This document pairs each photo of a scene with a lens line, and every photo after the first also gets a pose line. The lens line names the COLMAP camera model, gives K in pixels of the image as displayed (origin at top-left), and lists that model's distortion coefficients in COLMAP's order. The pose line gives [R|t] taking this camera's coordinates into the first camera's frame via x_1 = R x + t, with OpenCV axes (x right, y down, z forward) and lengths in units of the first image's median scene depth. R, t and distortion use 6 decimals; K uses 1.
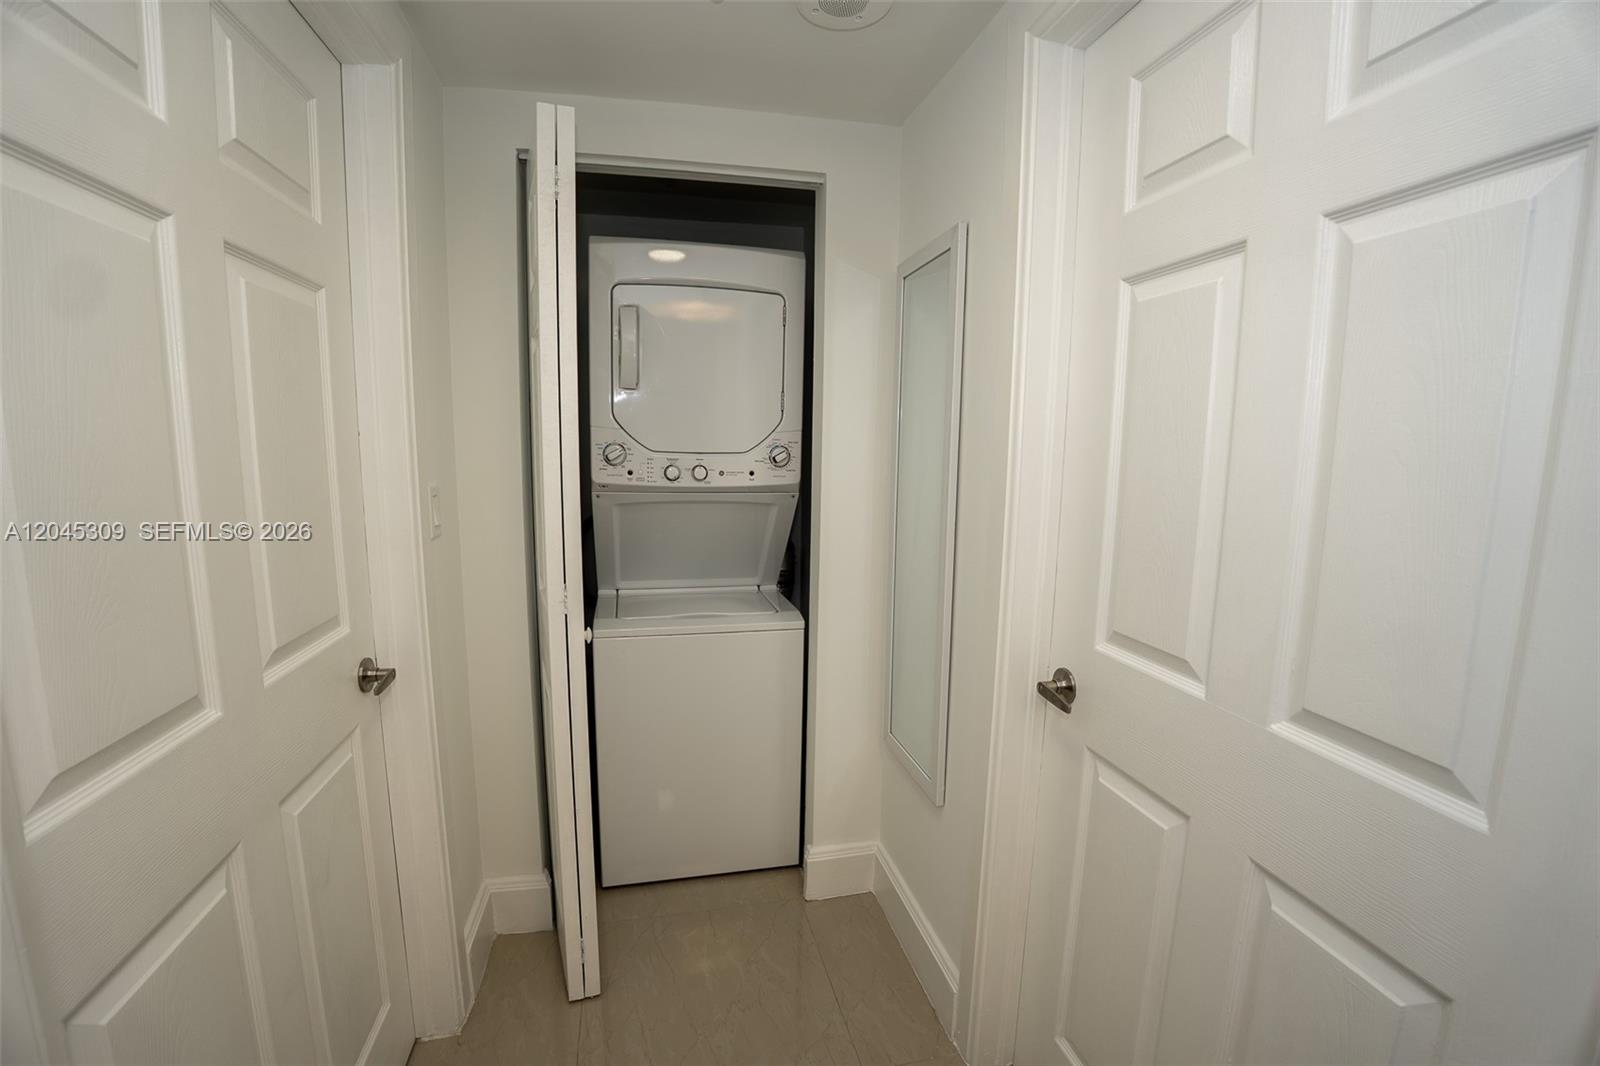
lens RADIAL K [[690.0, 0, 795.9], [0, 690.0, 537.5], [0, 0, 1]] dist [-0.043908, 0.002673]
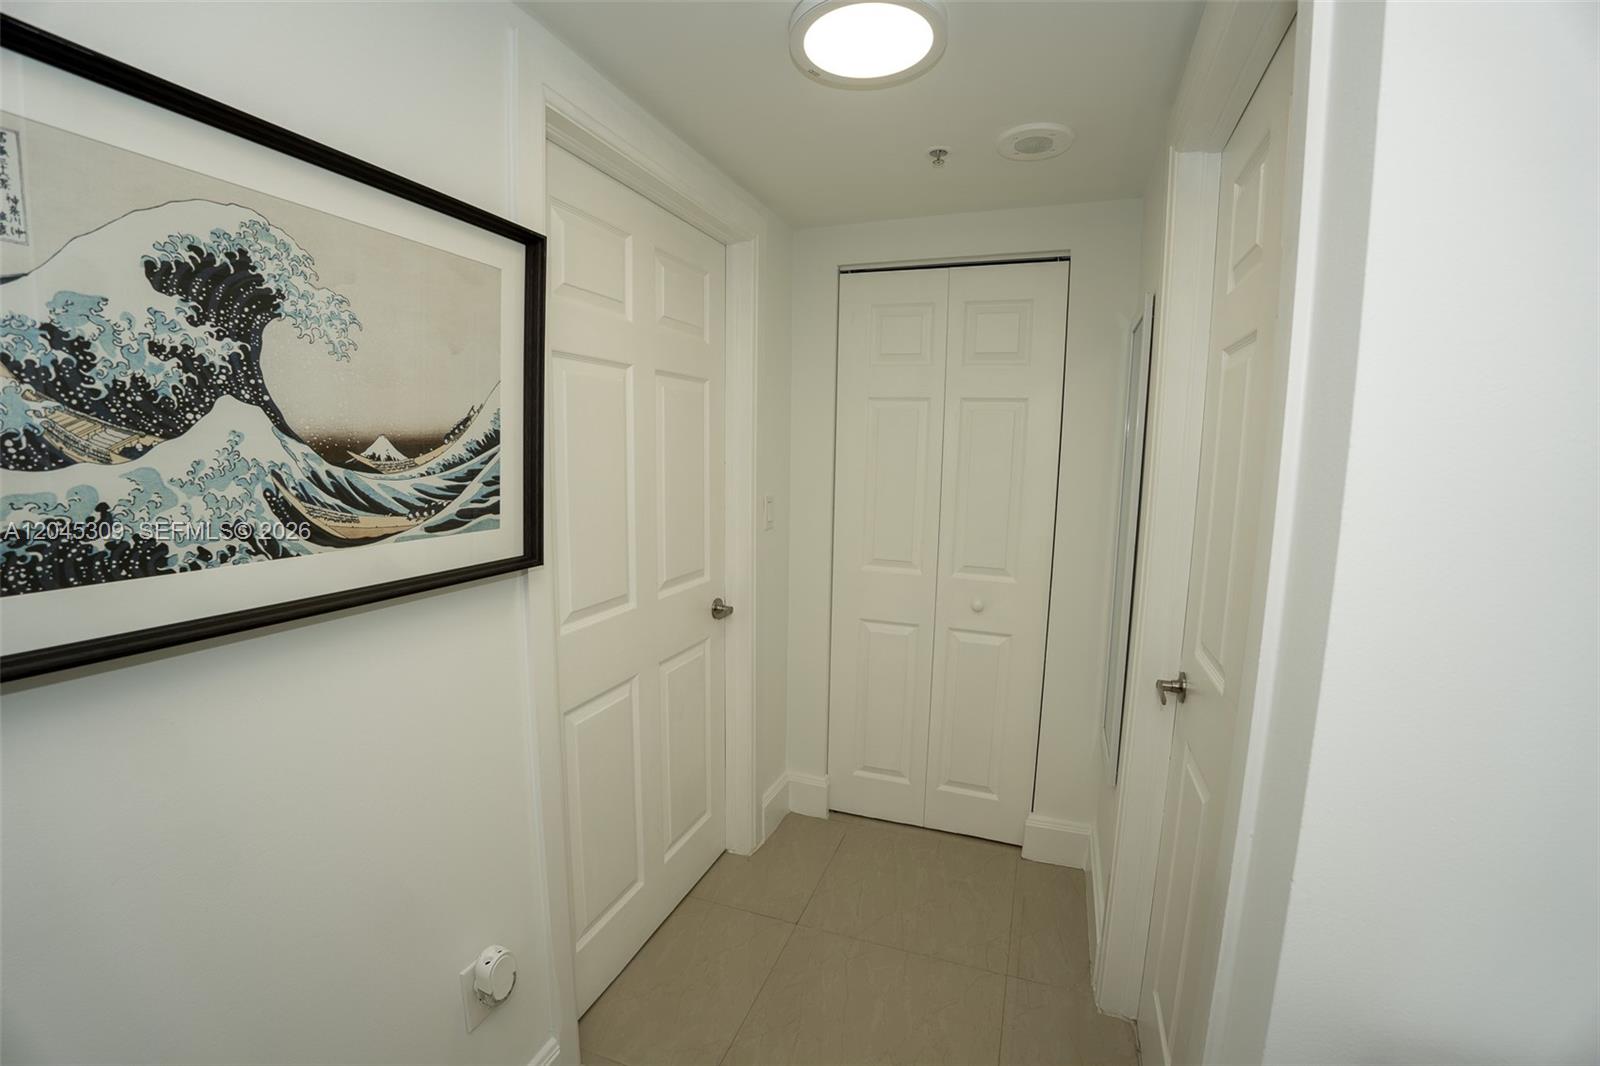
lens RADIAL K [[690.0, 0, 803.2], [0, 690.0, 532.4], [0, 0, 1]] dist [-0.043908, 0.002673]
pose [[0.850712, 0.066024, -0.521468, 0.460208], [-0.077004, 0.997031, 0.000614, 0.001565], [0.519960, 0.039633, 0.853270, -0.375474]]
